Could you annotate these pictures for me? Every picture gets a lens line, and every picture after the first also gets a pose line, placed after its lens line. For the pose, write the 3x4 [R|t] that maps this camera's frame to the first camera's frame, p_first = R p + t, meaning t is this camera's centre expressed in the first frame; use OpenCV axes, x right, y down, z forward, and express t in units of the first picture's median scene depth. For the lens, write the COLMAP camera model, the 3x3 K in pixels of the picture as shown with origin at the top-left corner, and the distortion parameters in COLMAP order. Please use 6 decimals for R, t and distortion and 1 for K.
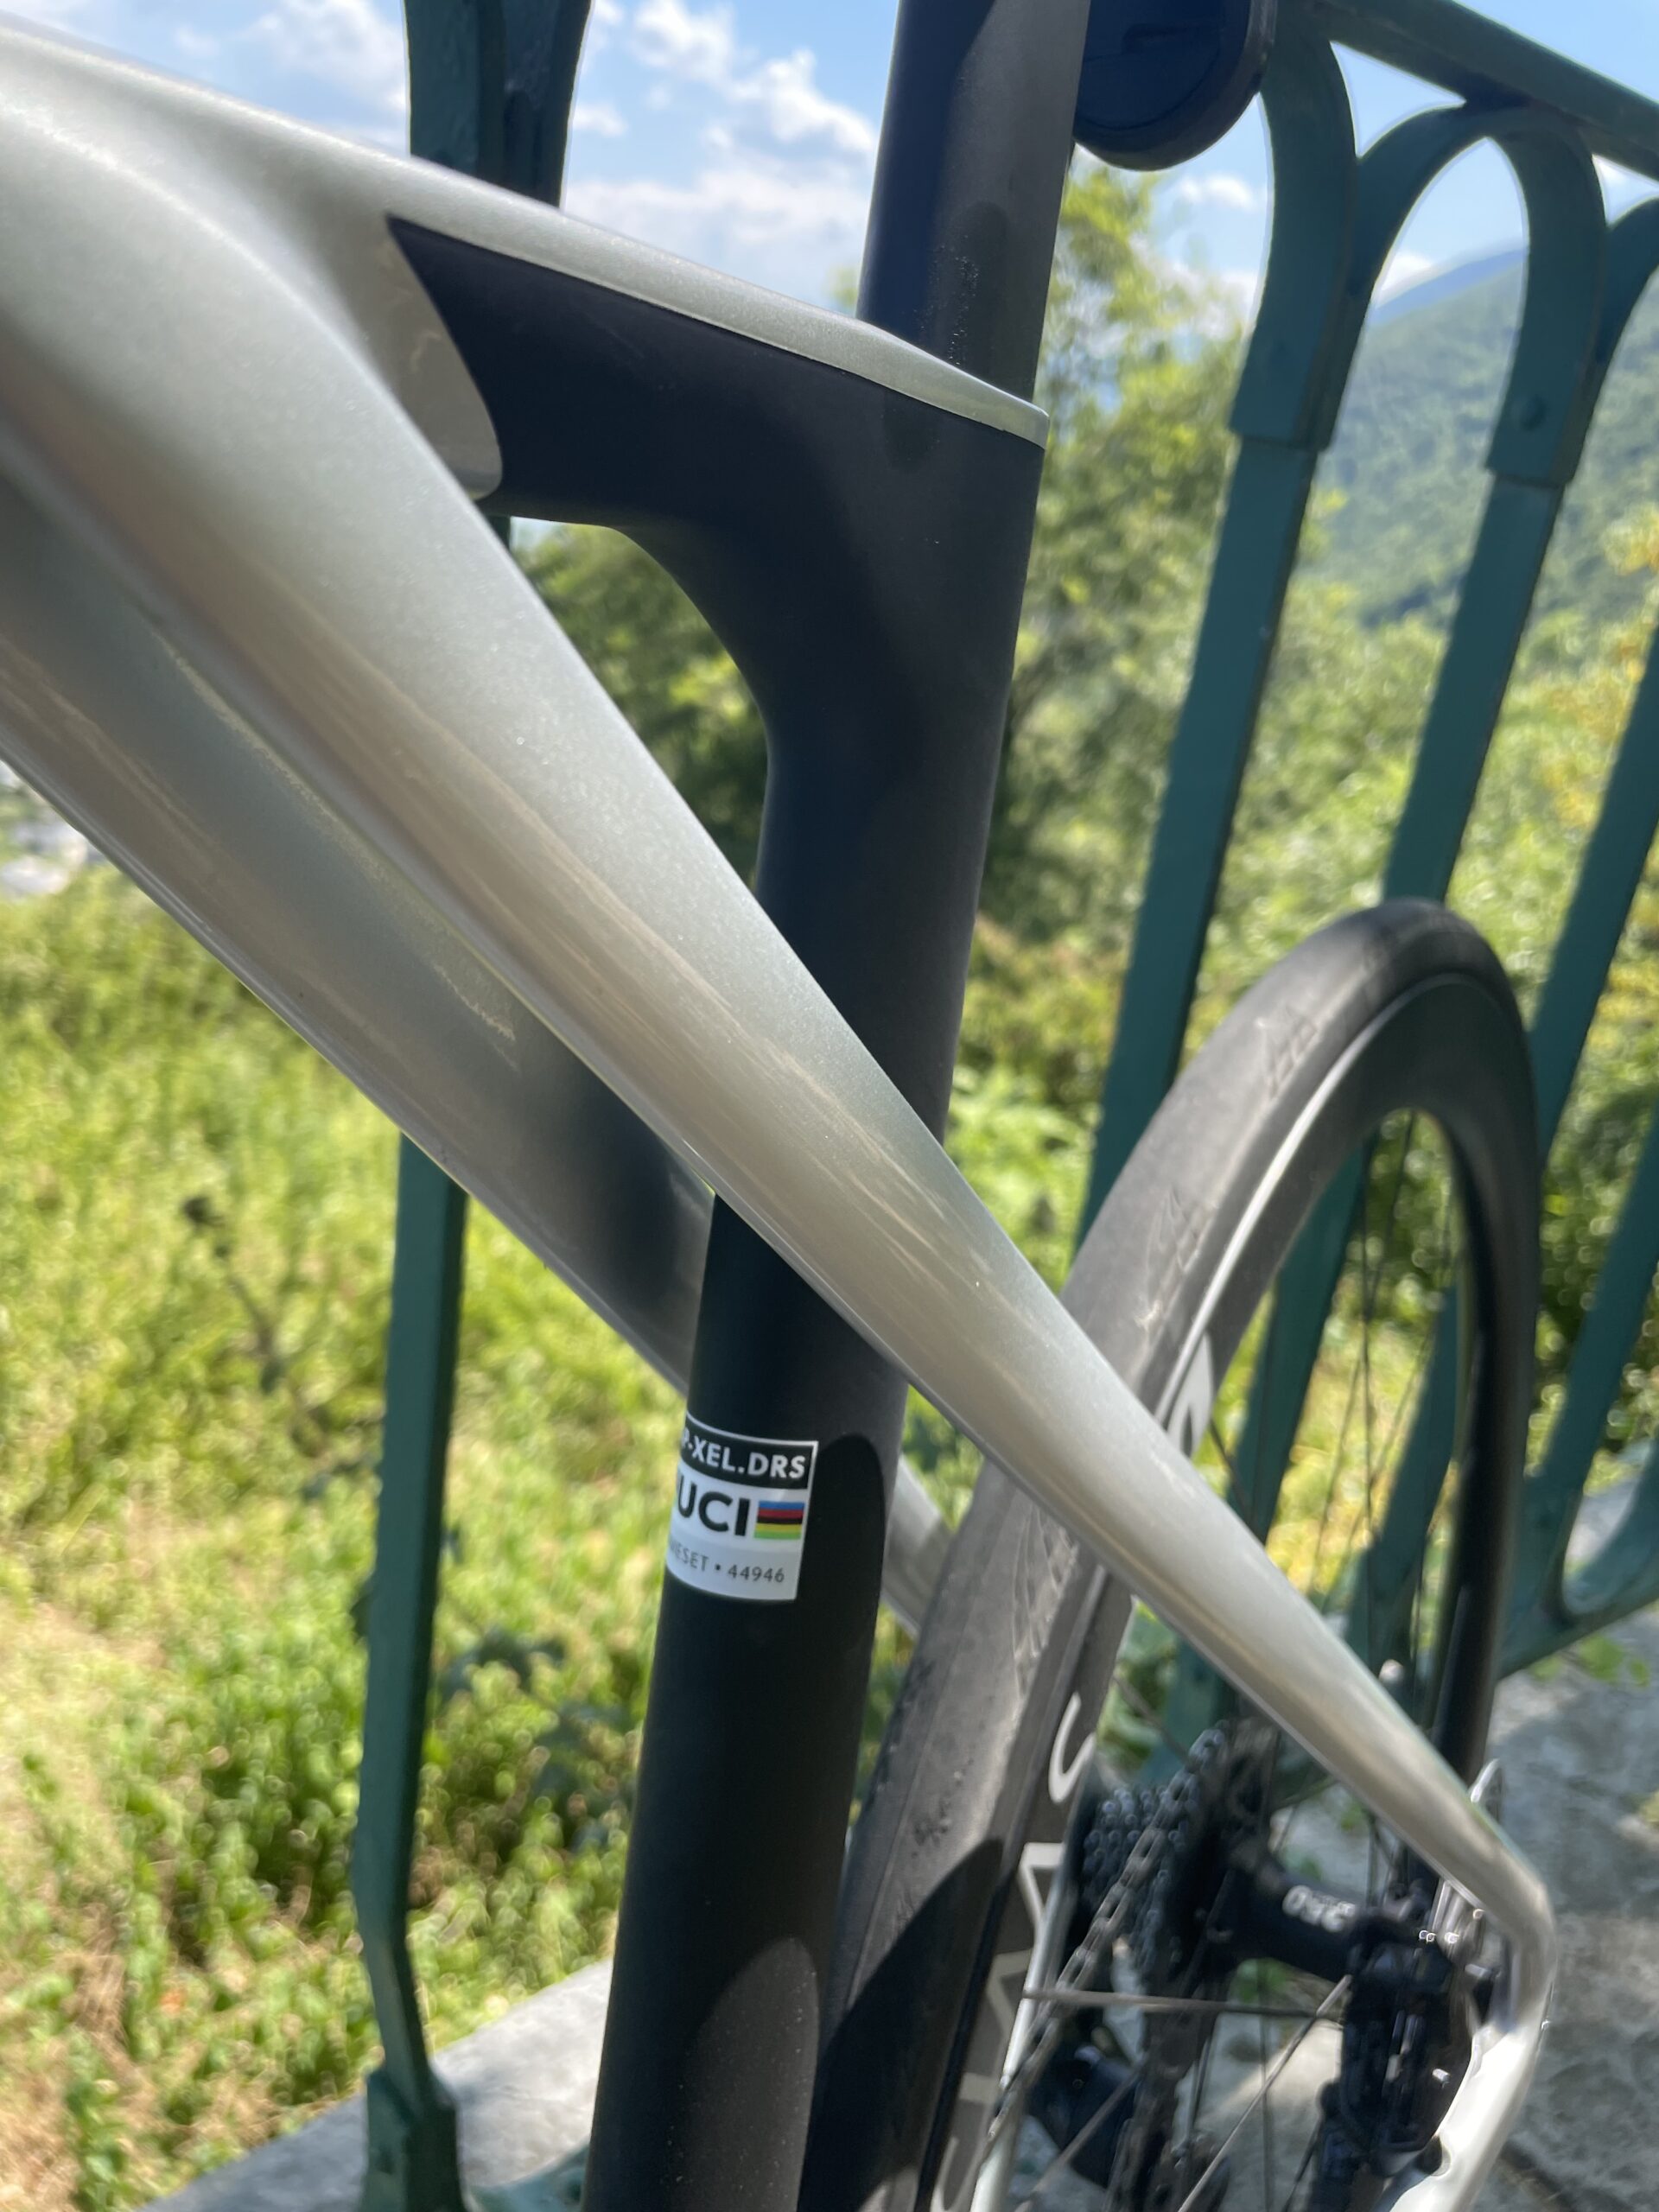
lens RADIAL K [[1664.8, 0, 829.5], [0, 1664.8, 1106.0], [0, 0, 1]] dist [0.001428, 0.000824]
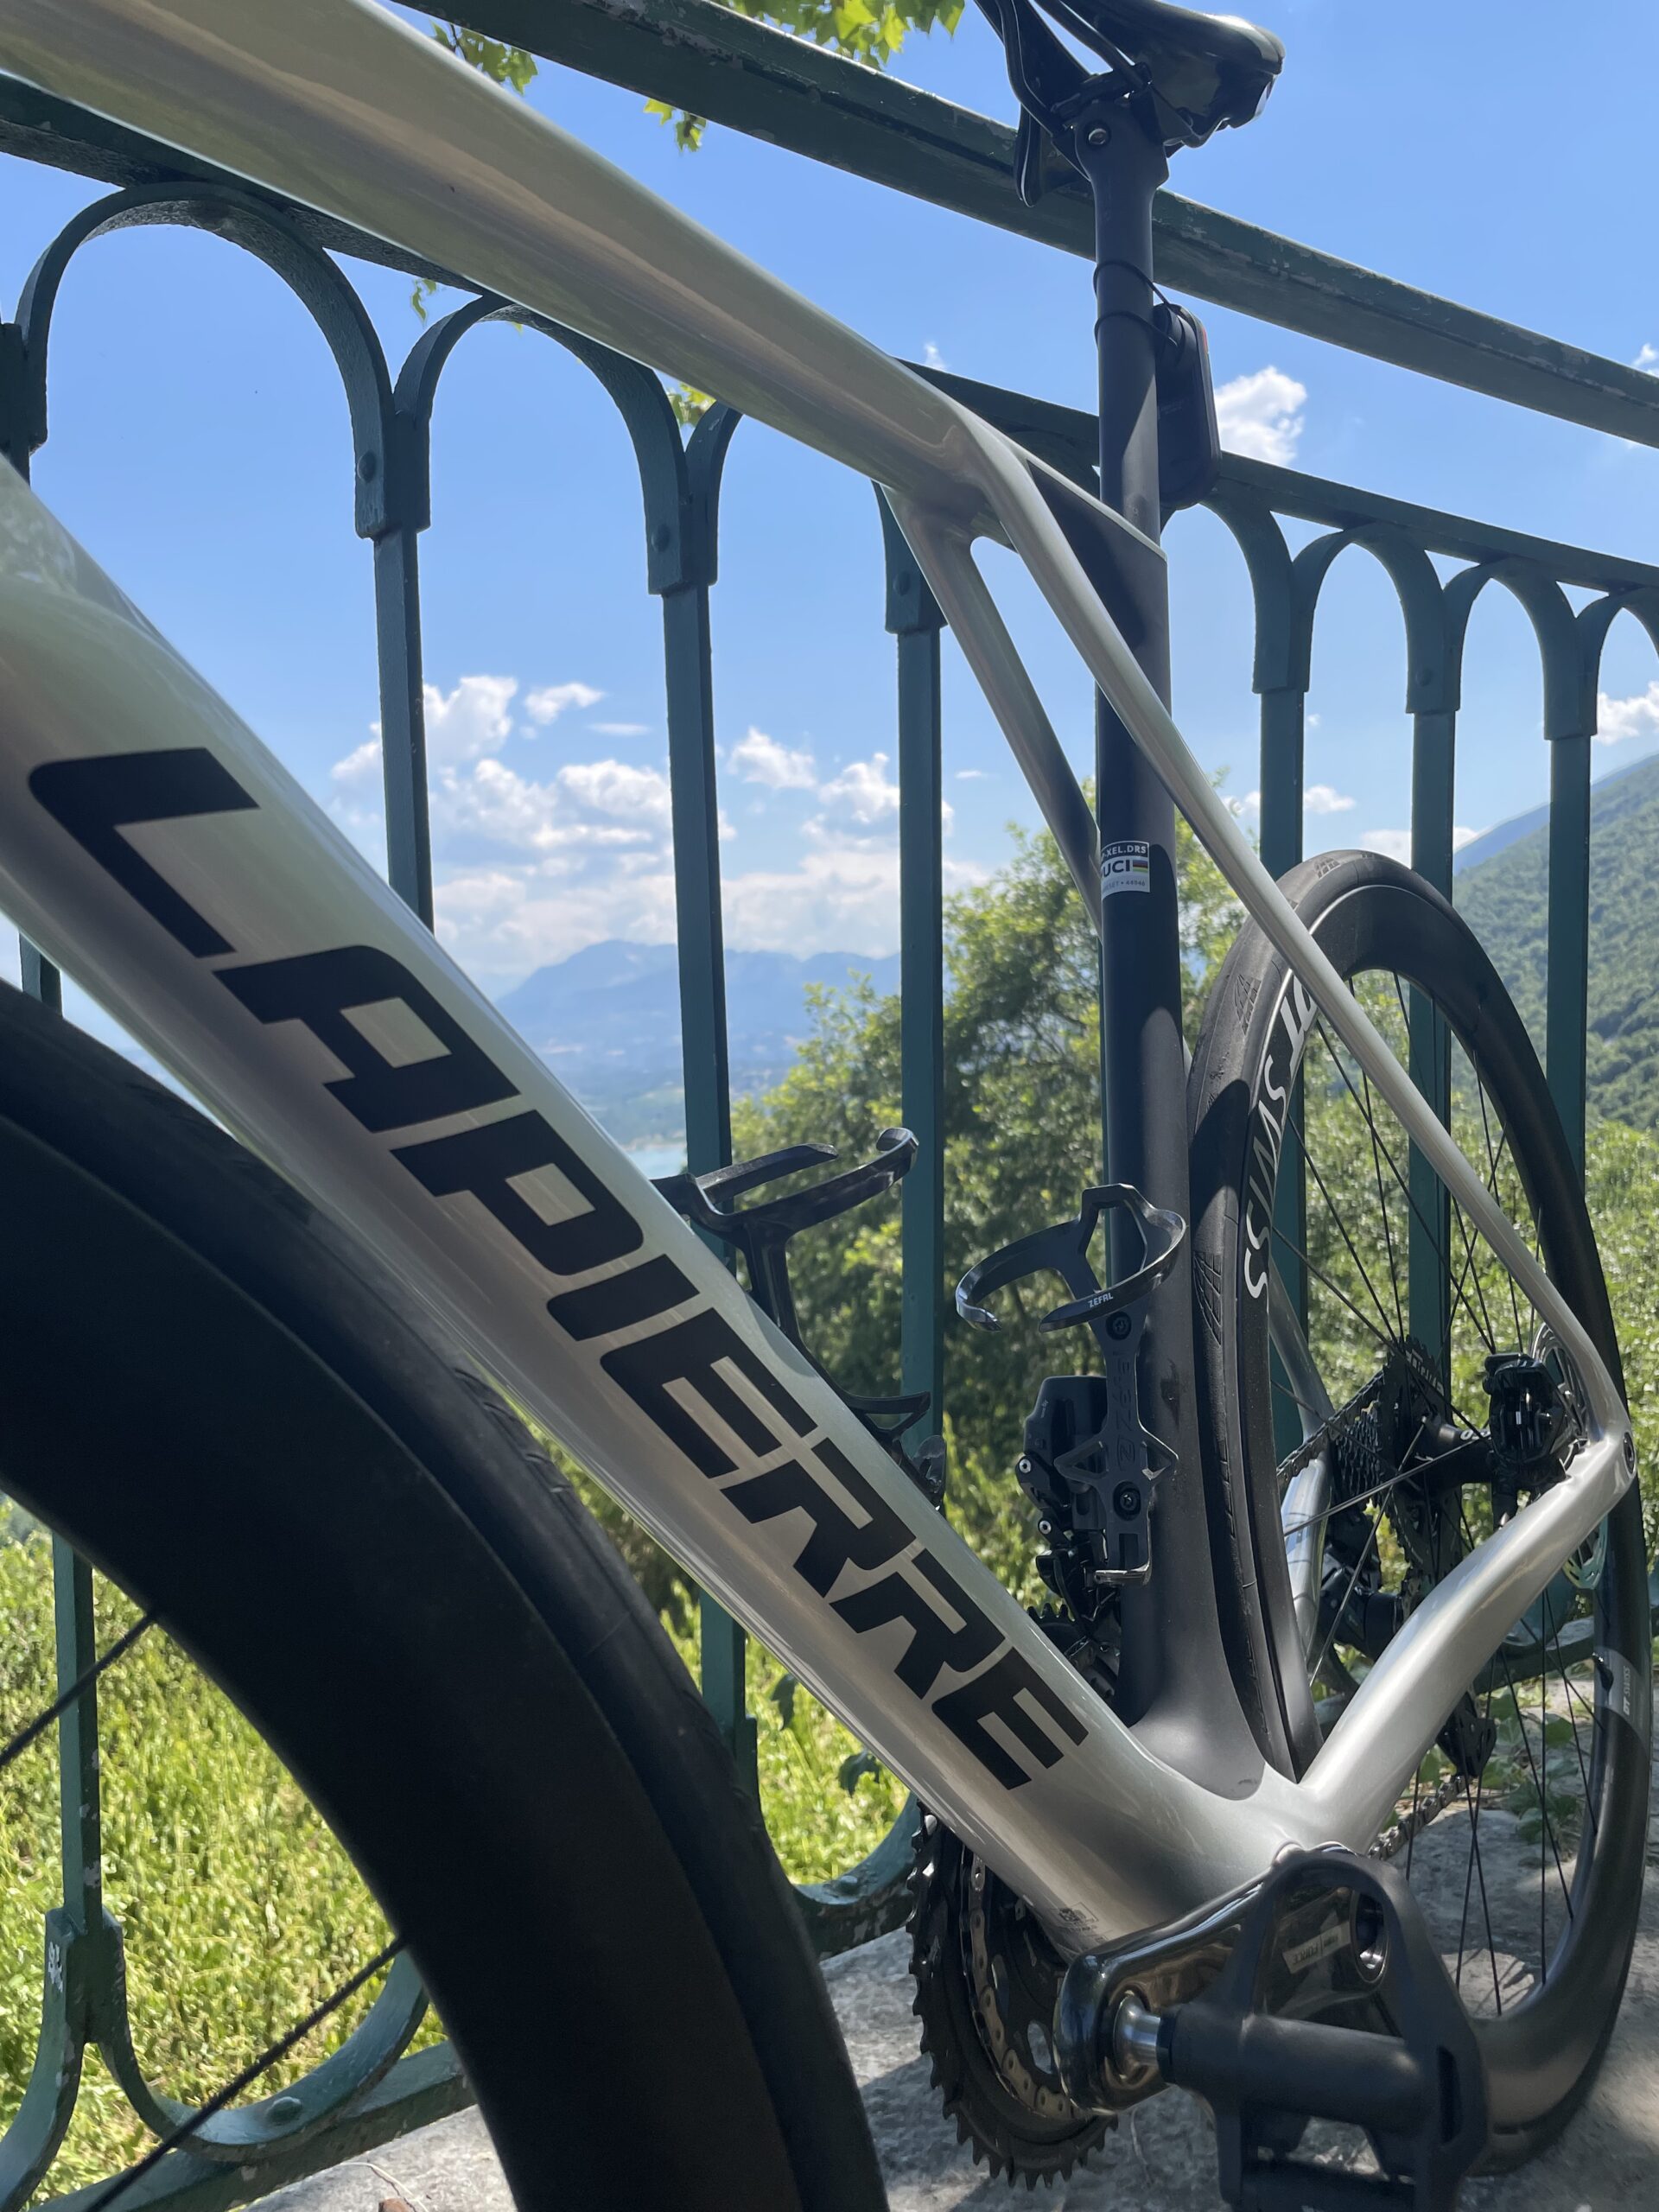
lens RADIAL K [[1664.8, 0, 829.5], [0, 1664.8, 1106.0], [0, 0, 1]] dist [0.001428, 0.000824]
pose [[0.987466, -0.140651, -0.071615, -0.333873], [0.106628, 0.929016, -0.354344, 1.288057], [0.116370, 0.342267, 0.932369, -1.341530]]
